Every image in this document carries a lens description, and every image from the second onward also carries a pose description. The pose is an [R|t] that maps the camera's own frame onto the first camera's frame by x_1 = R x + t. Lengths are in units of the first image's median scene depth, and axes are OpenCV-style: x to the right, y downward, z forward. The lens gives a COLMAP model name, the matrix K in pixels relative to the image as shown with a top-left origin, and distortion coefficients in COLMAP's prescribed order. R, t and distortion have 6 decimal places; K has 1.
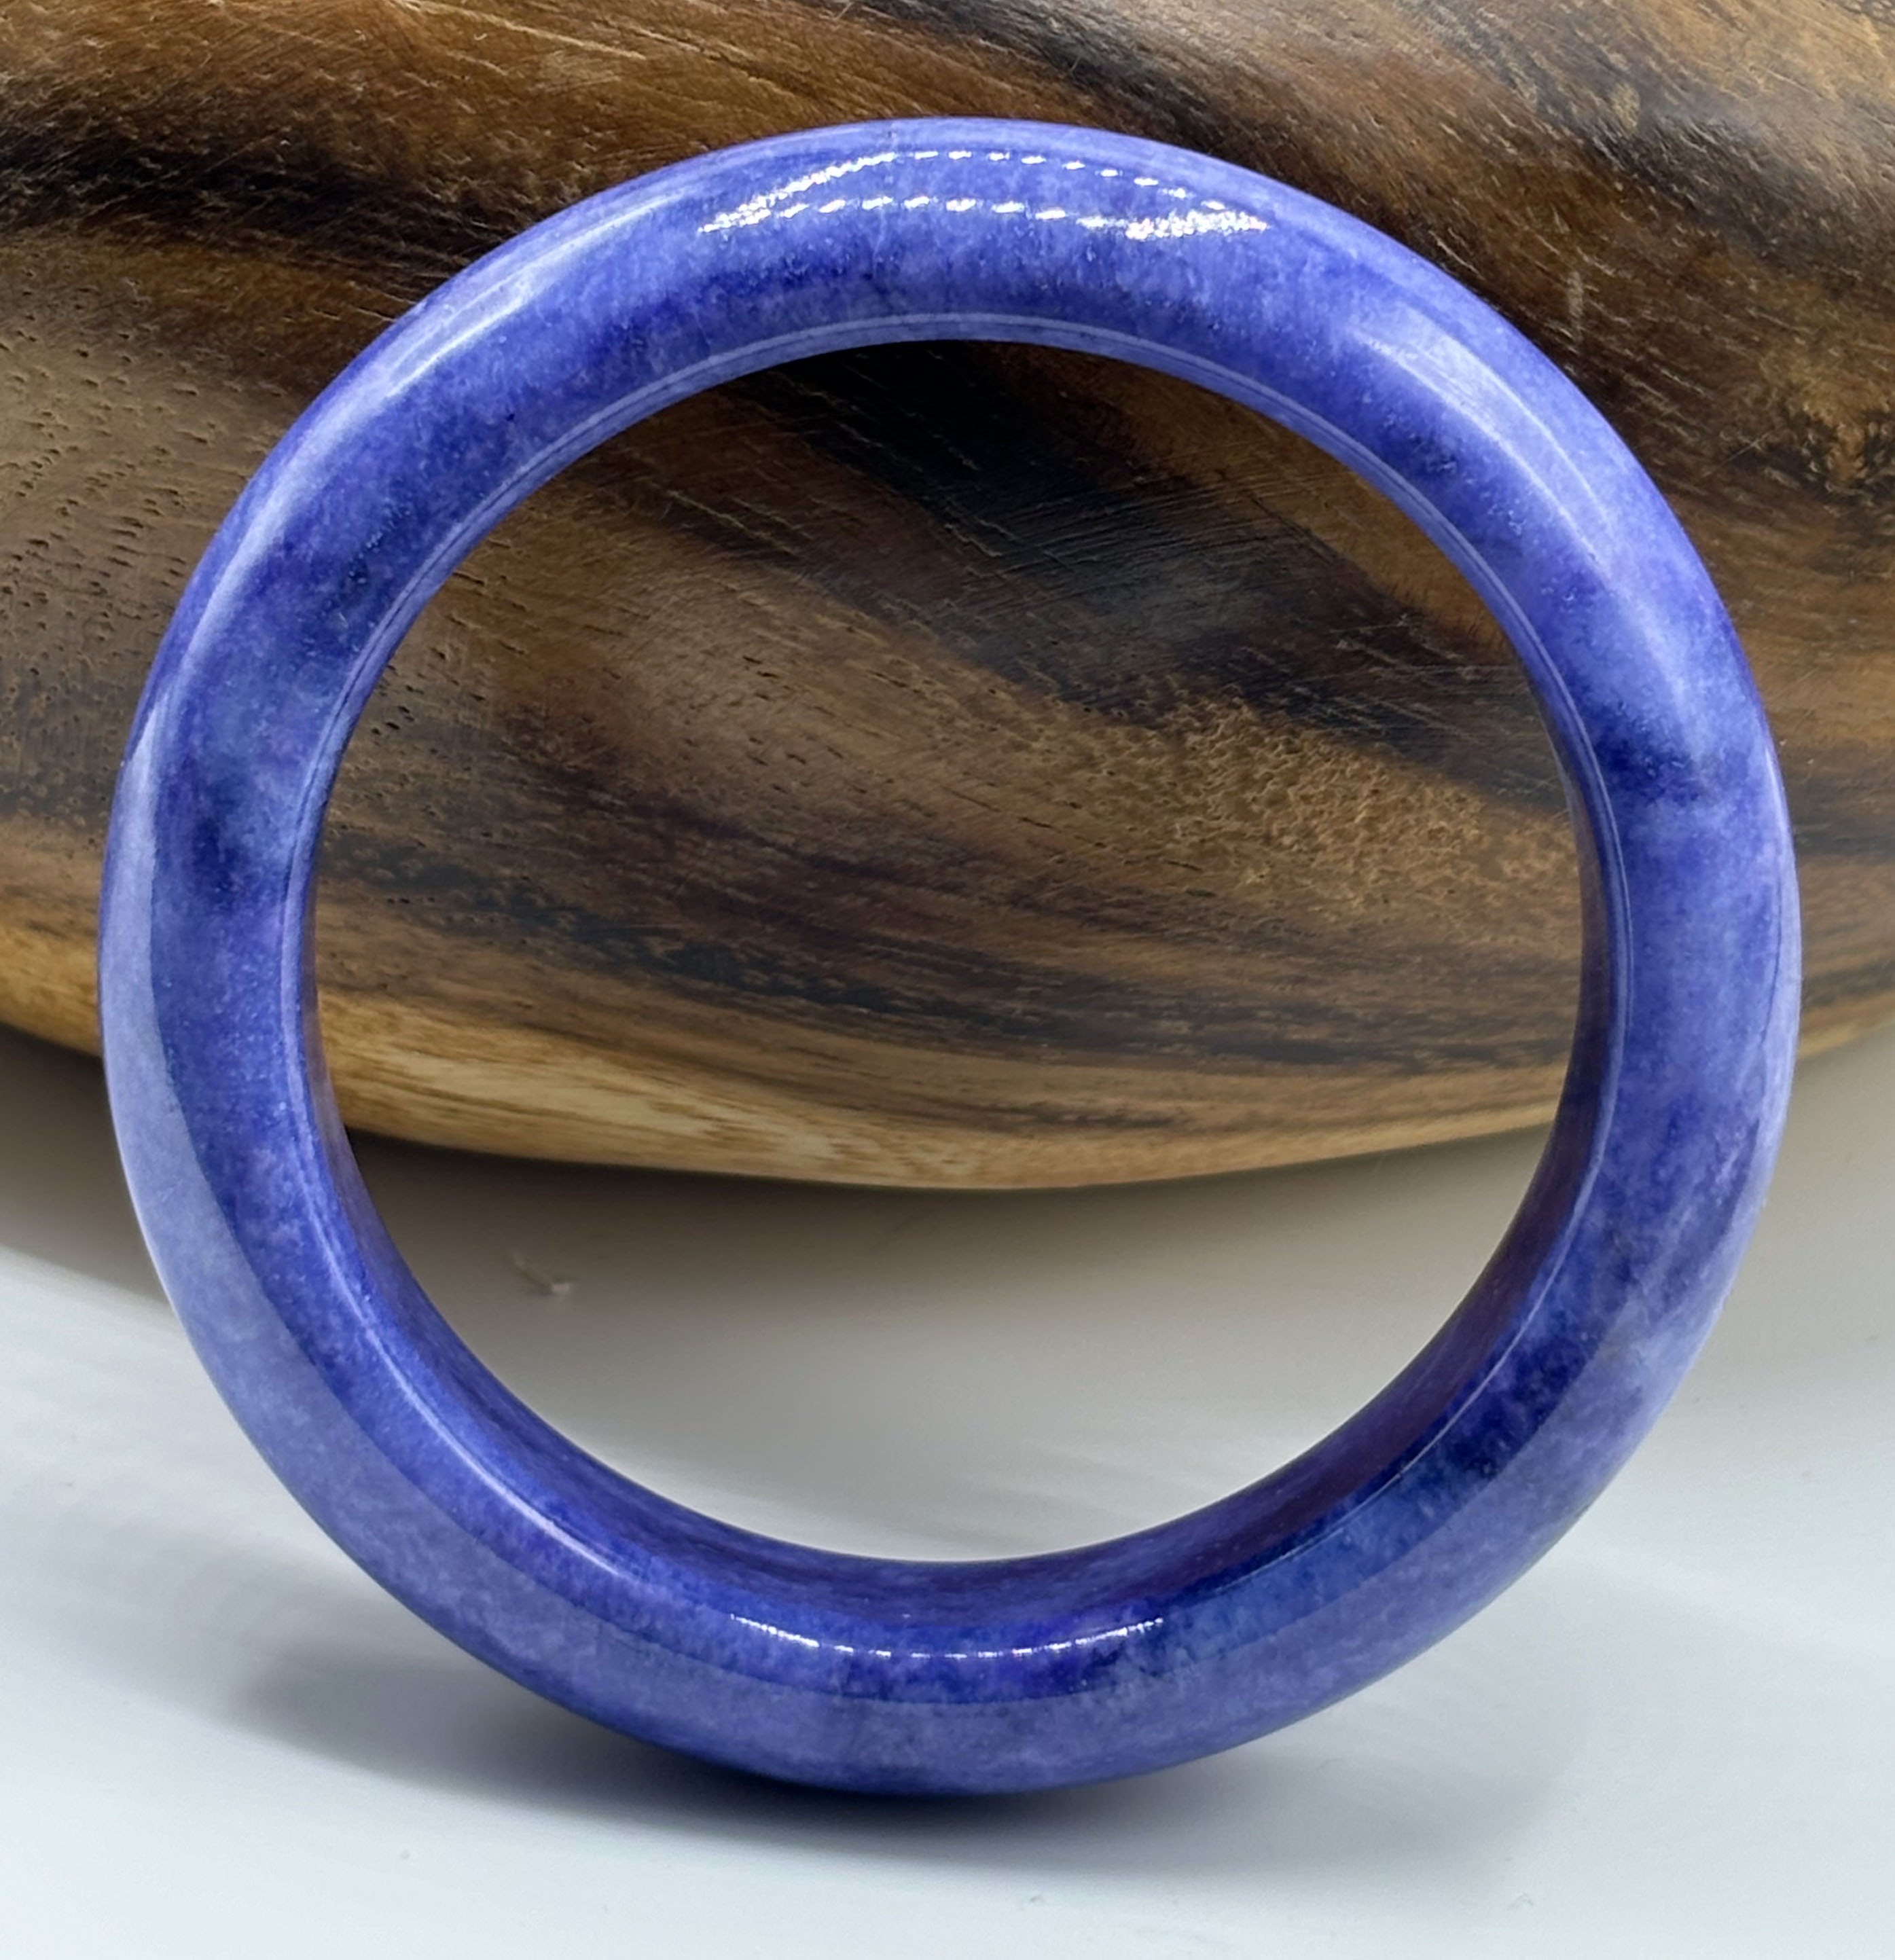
lens RADIAL K [[5308.5, 0, 954.4], [0, 5308.5, 969.5], [0, 0, 1]] dist [0.038685, 0.000000]
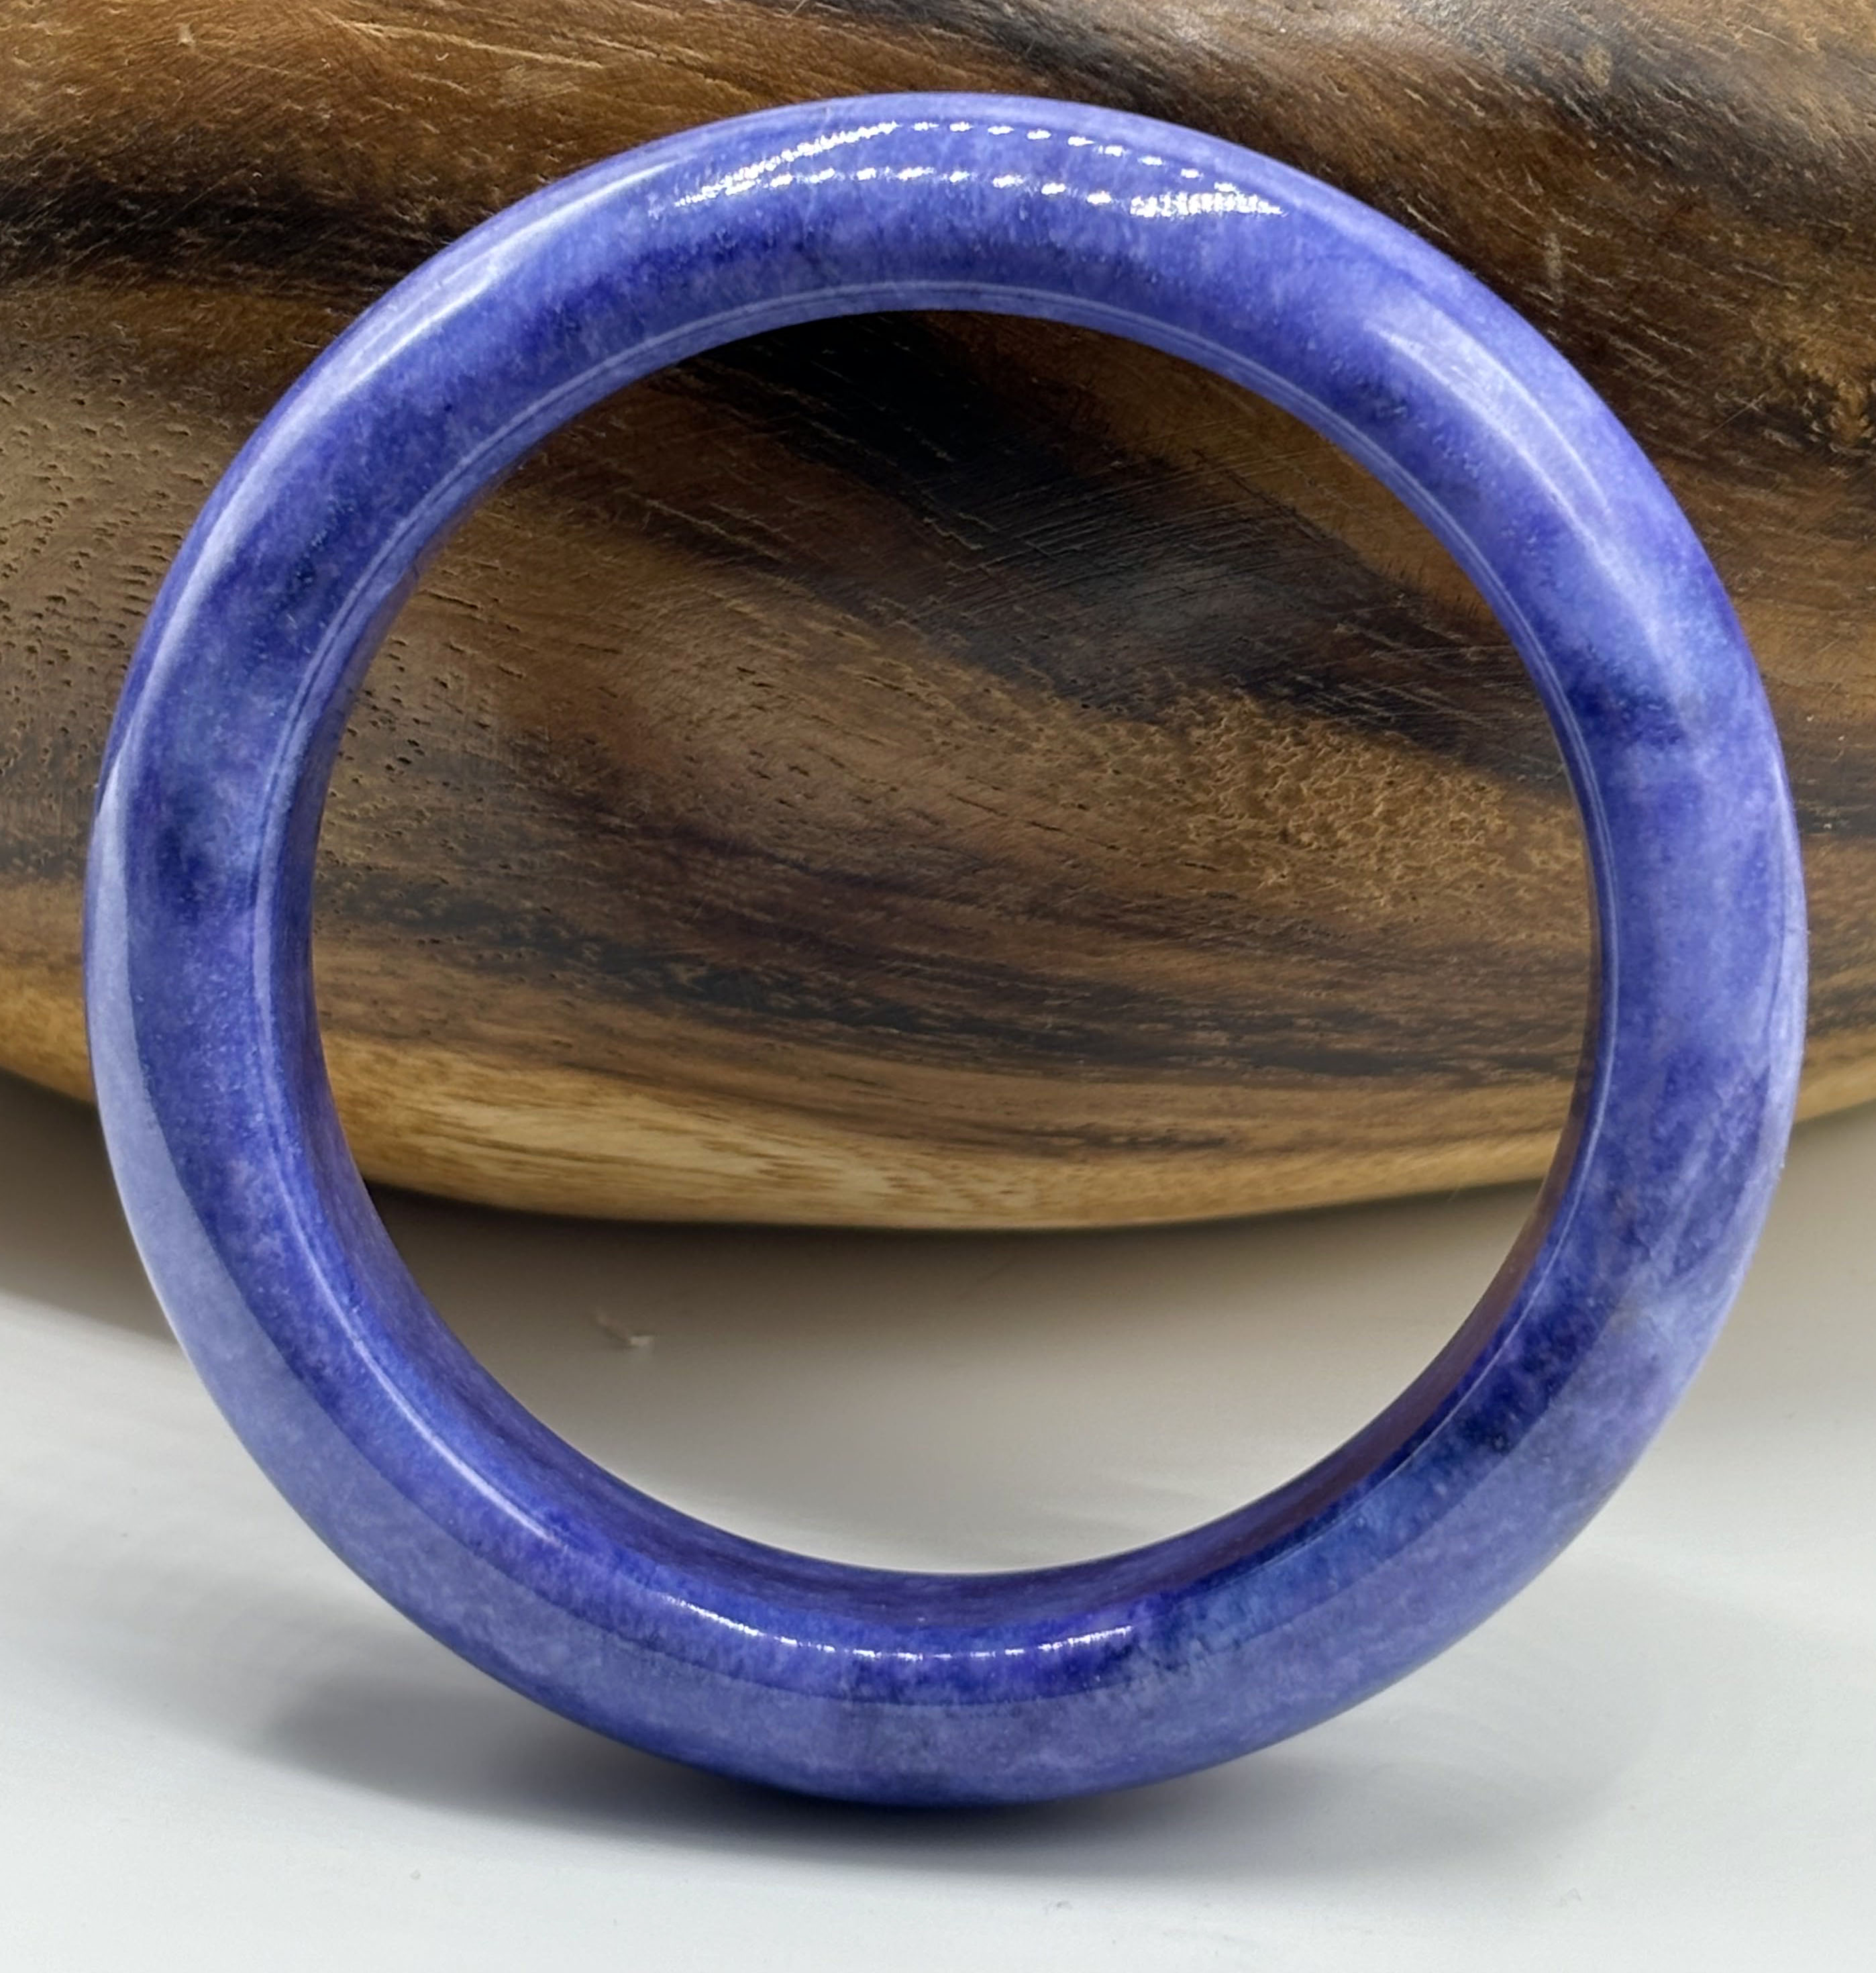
lens RADIAL K [[4980.7, 0, 930.0], [0, 4980.7, 999.6], [0, 0, 1]] dist [0.057172, 0.000000]
pose [[0.996374, -0.042024, -0.073983, 0.064647], [0.039030, 0.998378, -0.041461, 0.044648], [0.075605, 0.038423, 0.996397, 0.074375]]
